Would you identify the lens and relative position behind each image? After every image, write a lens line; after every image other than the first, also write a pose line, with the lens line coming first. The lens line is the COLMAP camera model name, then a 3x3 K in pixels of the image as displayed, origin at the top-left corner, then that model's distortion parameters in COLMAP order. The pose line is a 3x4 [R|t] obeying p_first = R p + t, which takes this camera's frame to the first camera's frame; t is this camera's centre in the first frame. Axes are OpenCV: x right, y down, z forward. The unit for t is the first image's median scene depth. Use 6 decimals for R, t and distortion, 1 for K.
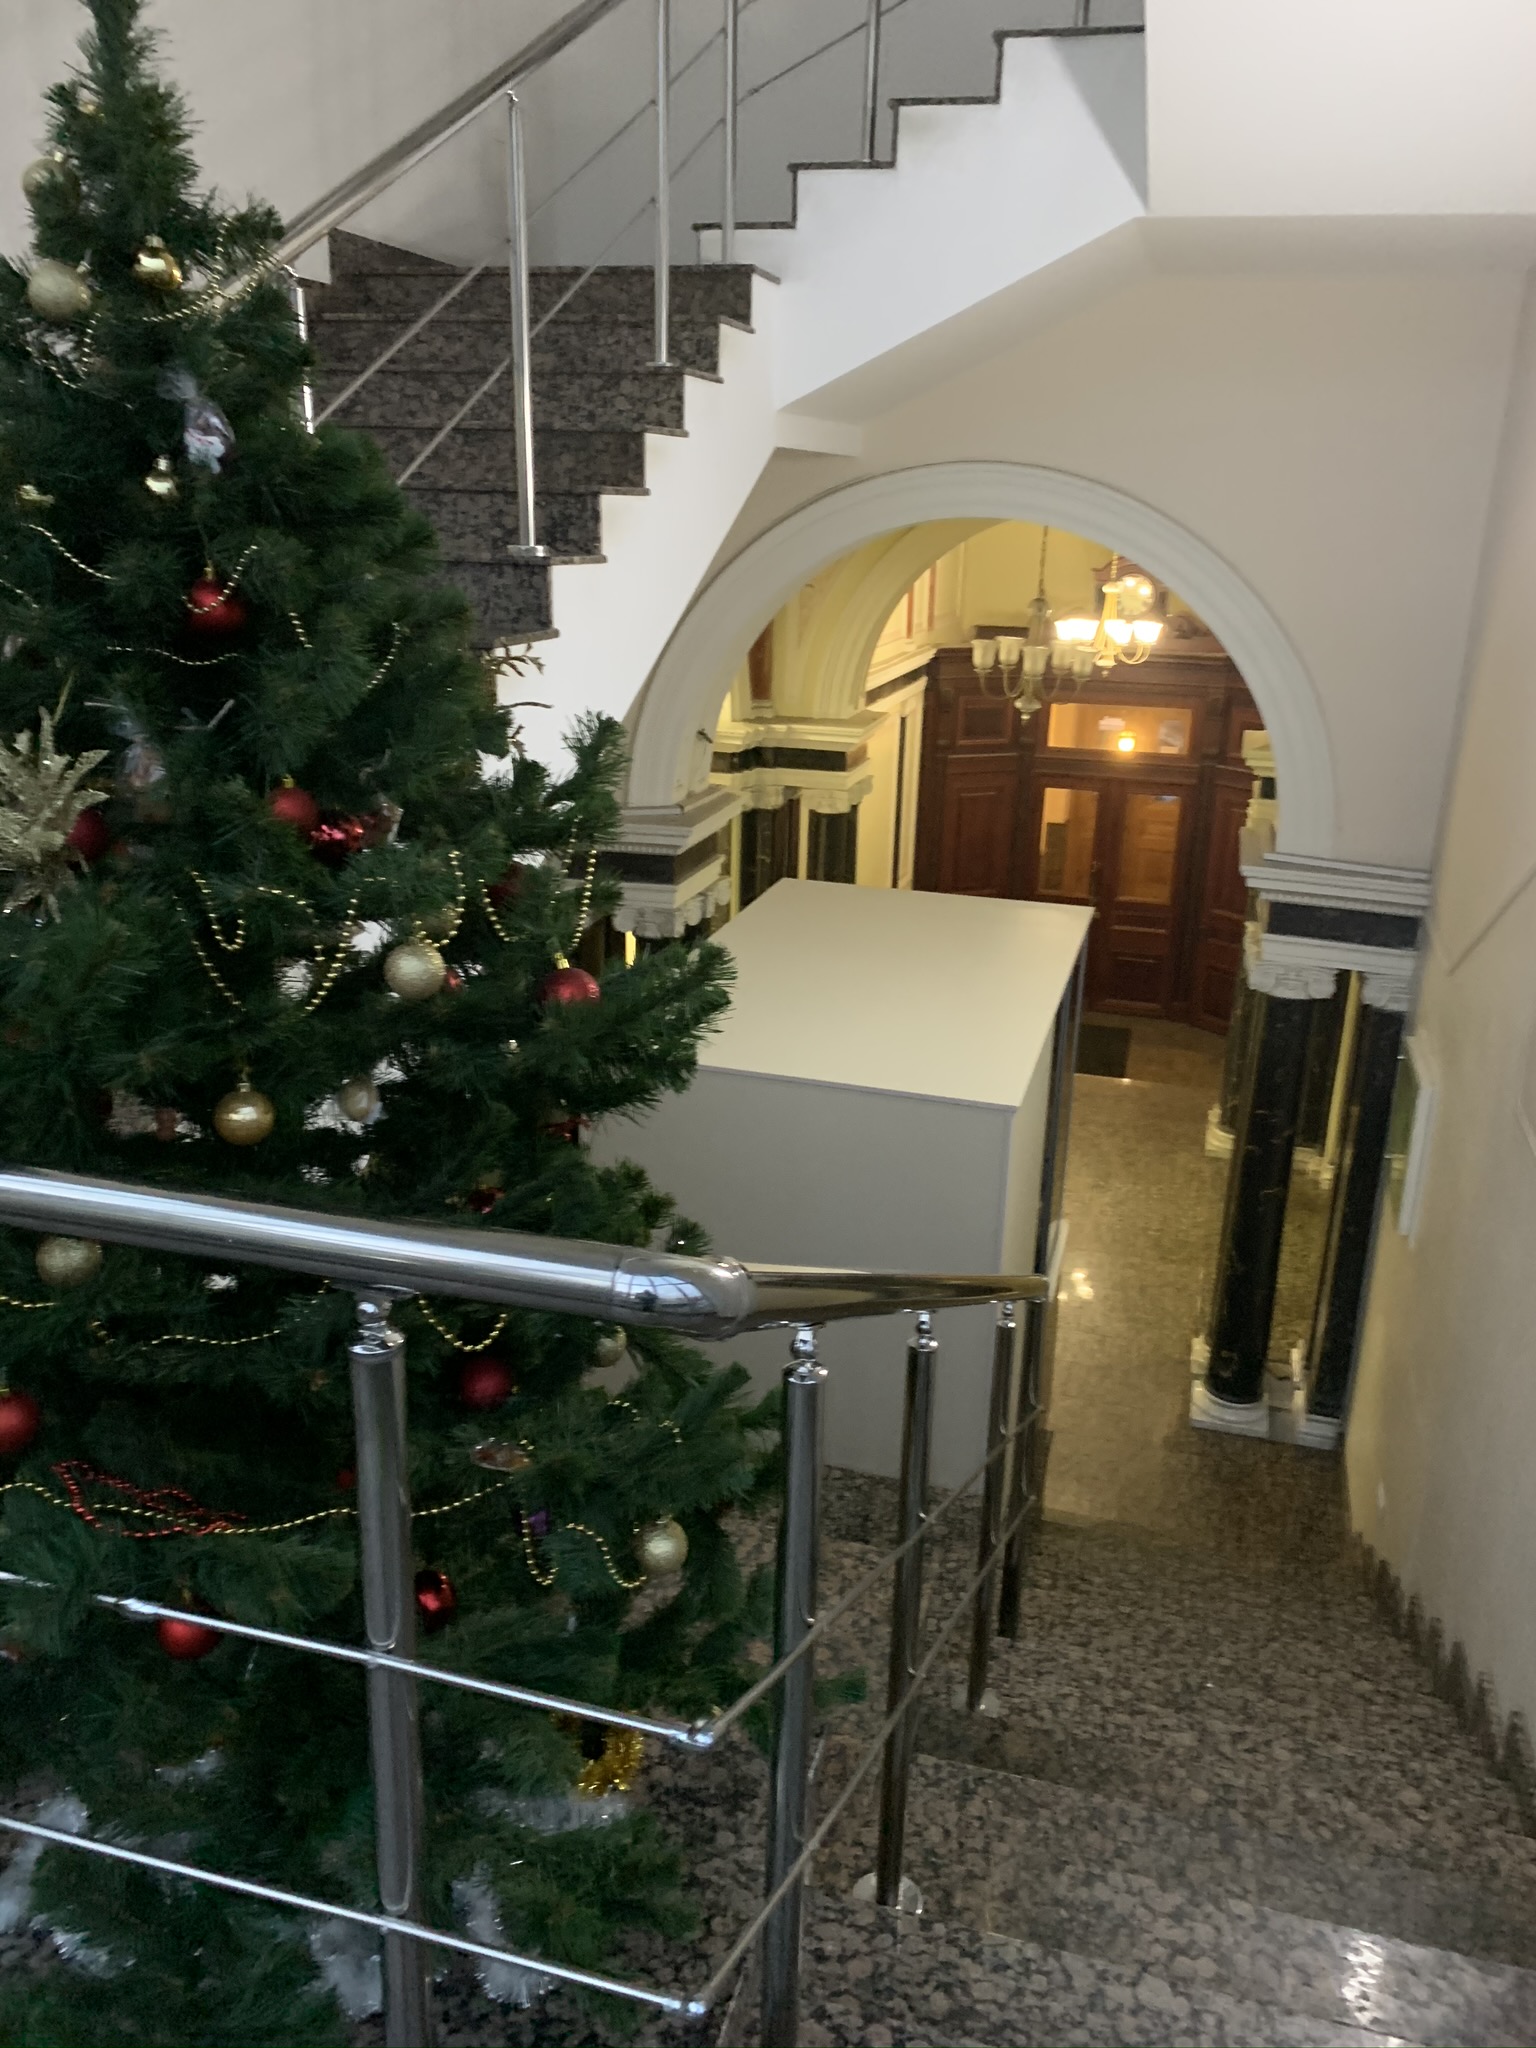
lens RADIAL K [[1656.6, 0, 768.0], [0, 1656.6, 1024.0], [0, 0, 1]] dist [0.145282, -0.011268]
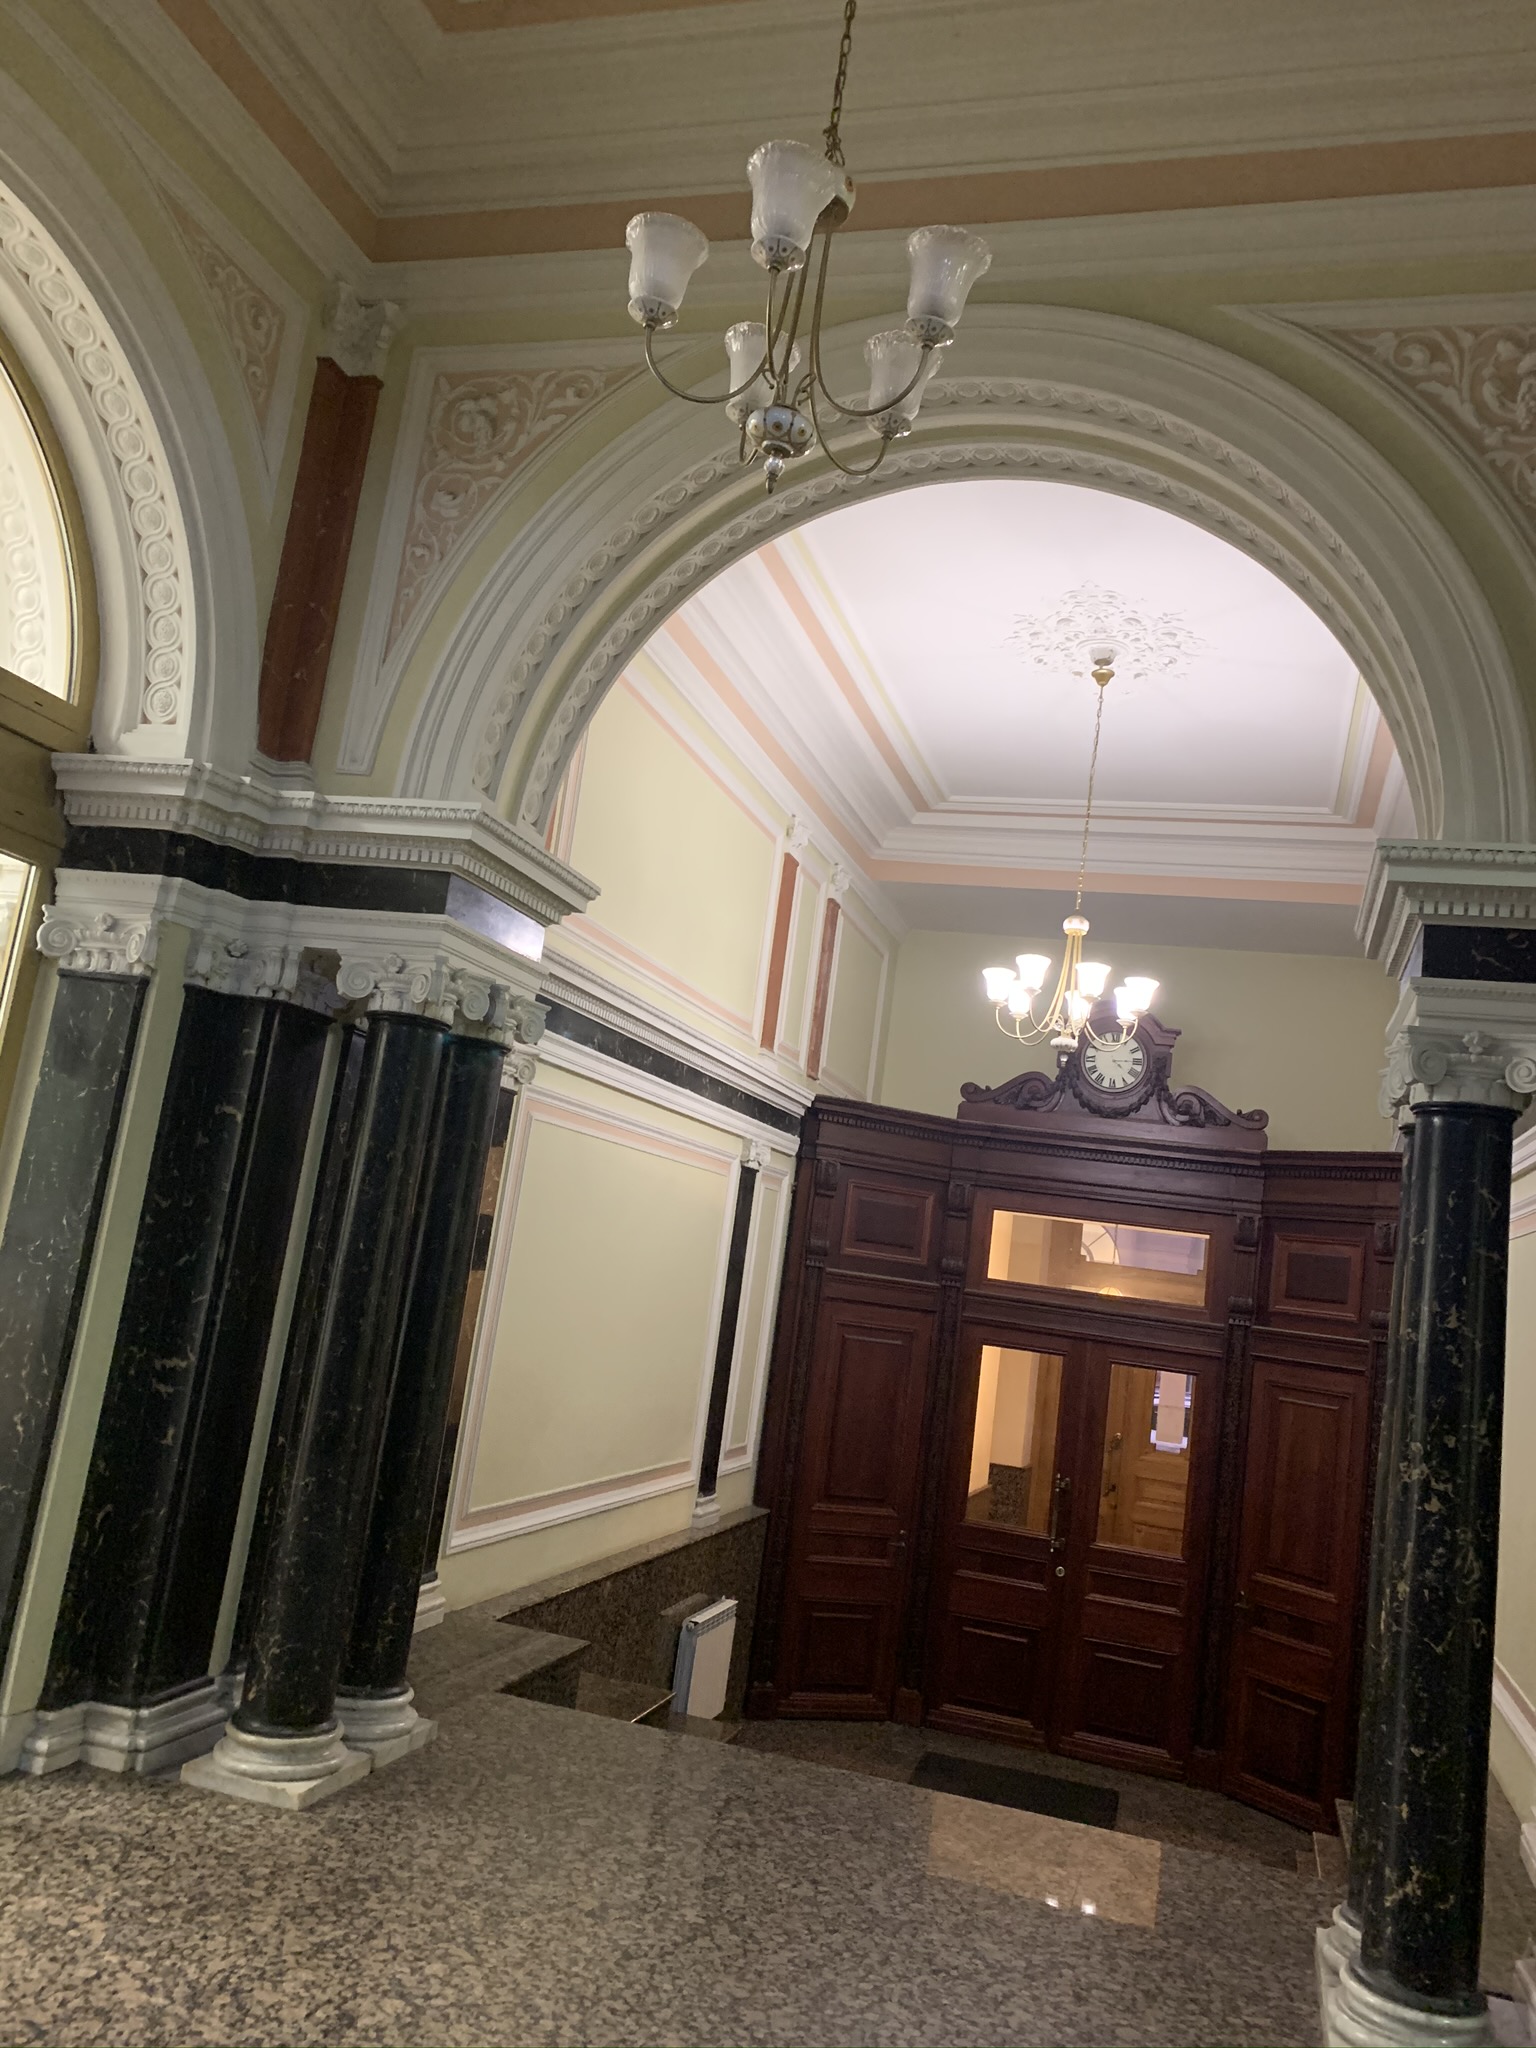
lens RADIAL K [[1656.6, 0, 768.0], [0, 1656.6, 1024.0], [0, 0, 1]] dist [0.145282, -0.011268]
pose [[0.995011, 0.097684, -0.020278, 0.088507], [-0.096753, 0.895233, -0.434967, 0.034135], [-0.024335, 0.434759, 0.900218, 0.382190]]
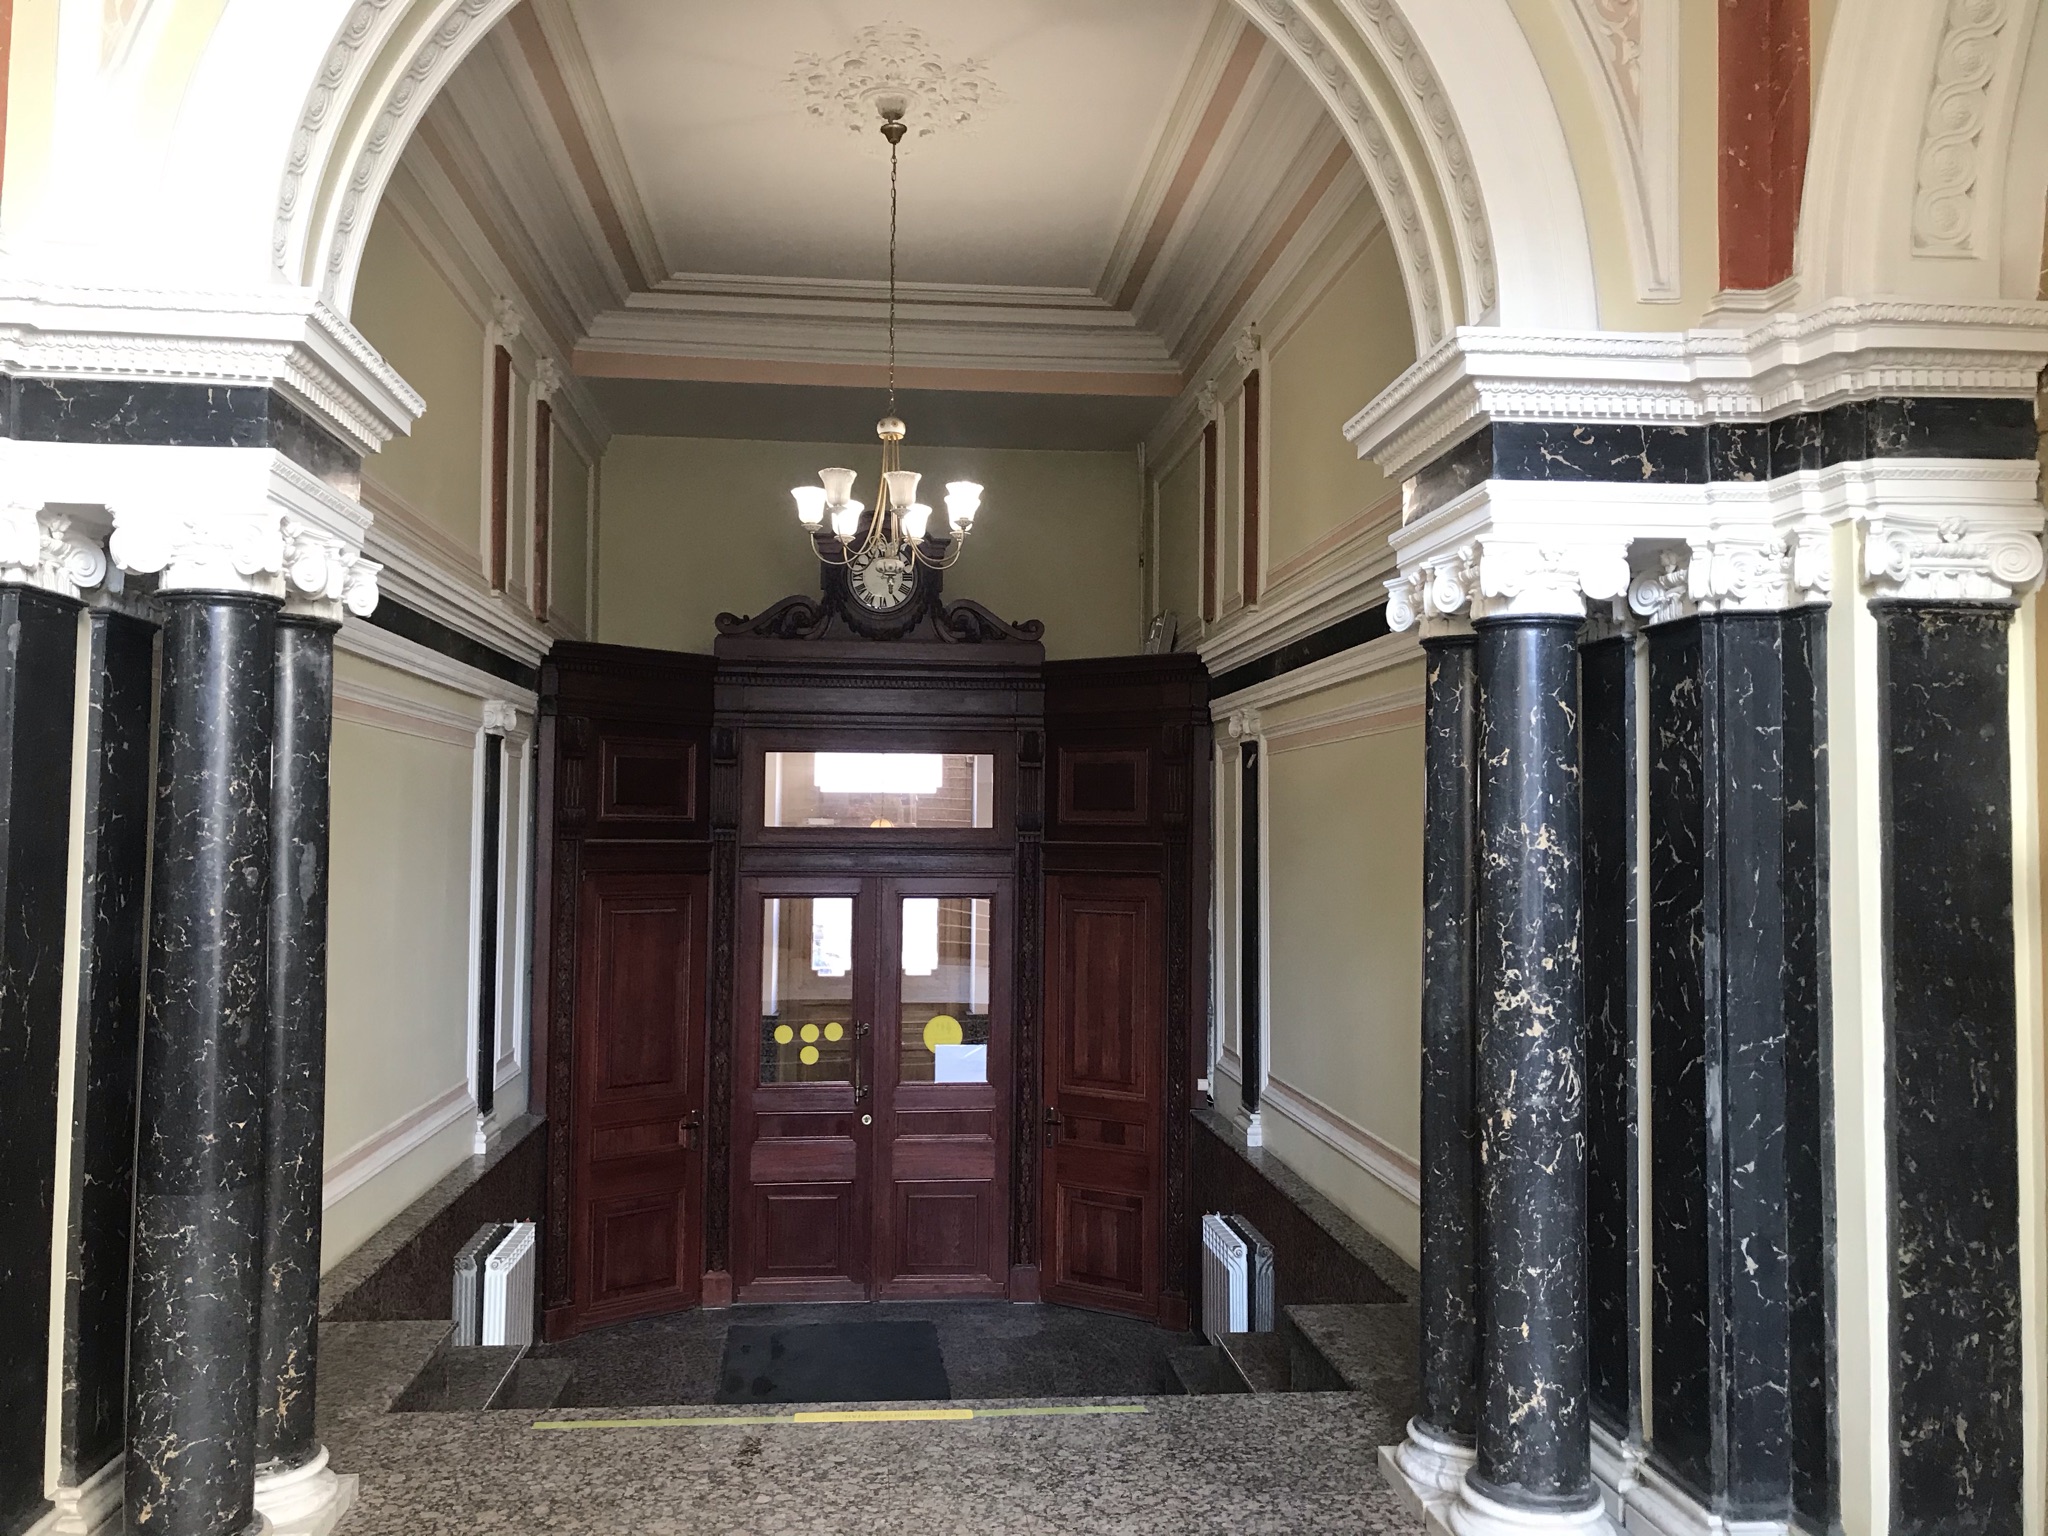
lens RADIAL K [[1791.0, 0, 1024.0], [0, 1791.0, 768.0], [0, 0, 1]] dist [0.123906, -0.002980]
pose [[0.940231, -0.004042, 0.340512, 0.036938], [0.116475, 0.943438, -0.310416, 0.017374], [-0.319997, 0.331524, 0.887521, 0.413600]]
